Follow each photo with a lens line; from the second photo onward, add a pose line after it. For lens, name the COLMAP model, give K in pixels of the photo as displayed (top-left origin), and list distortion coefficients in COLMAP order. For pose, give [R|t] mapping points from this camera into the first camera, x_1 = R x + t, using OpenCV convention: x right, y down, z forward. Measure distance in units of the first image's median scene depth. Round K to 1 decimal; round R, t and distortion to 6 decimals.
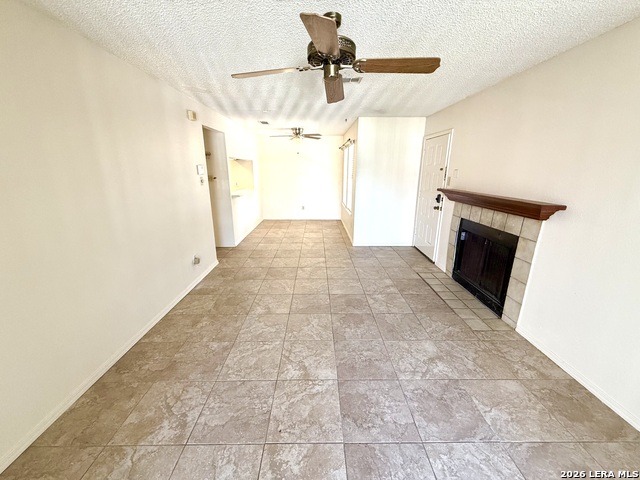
lens RADIAL K [[255.8, 0, 319.1], [0, 255.8, 239.3], [0, 0, 1]] dist [0.000051, 0.000165]
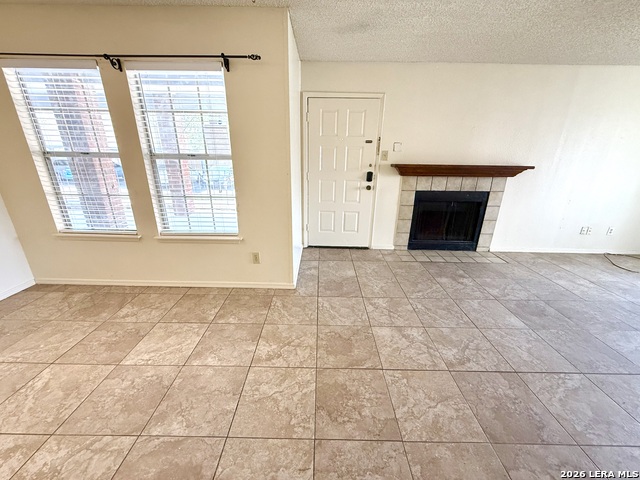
lens RADIAL K [[255.8, 0, 318.8], [0, 255.8, 239.5], [0, 0, 1]] dist [0.000051, 0.000165]
pose [[0.017343, -0.334548, 0.942219, -0.522158], [0.252258, 0.913340, 0.319651, -0.355736], [-0.967505, 0.232139, 0.100233, 1.405481]]
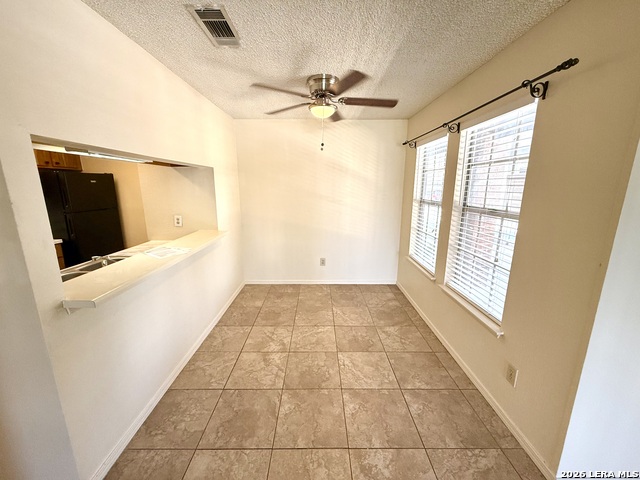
lens RADIAL K [[255.8, 0, 319.4], [0, 255.8, 239.3], [0, 0, 1]] dist [0.000051, 0.000165]
pose [[0.999996, 0.002804, -0.000202, -0.161267], [-0.002811, 0.998081, -0.061853, -0.327279], [0.000028, 0.061853, 0.998085, 1.172021]]
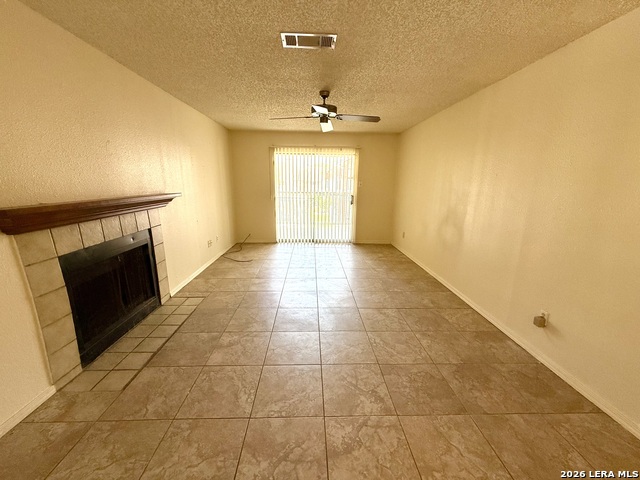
lens RADIAL K [[255.8, 0, 319.3], [0, 255.8, 239.5], [0, 0, 1]] dist [0.000051, 0.000165]
pose [[-0.999636, -0.009229, -0.025333, 0.060049], [-0.020190, 0.878949, 0.476489, -0.386338], [0.017869, 0.476827, -0.878816, 1.523898]]
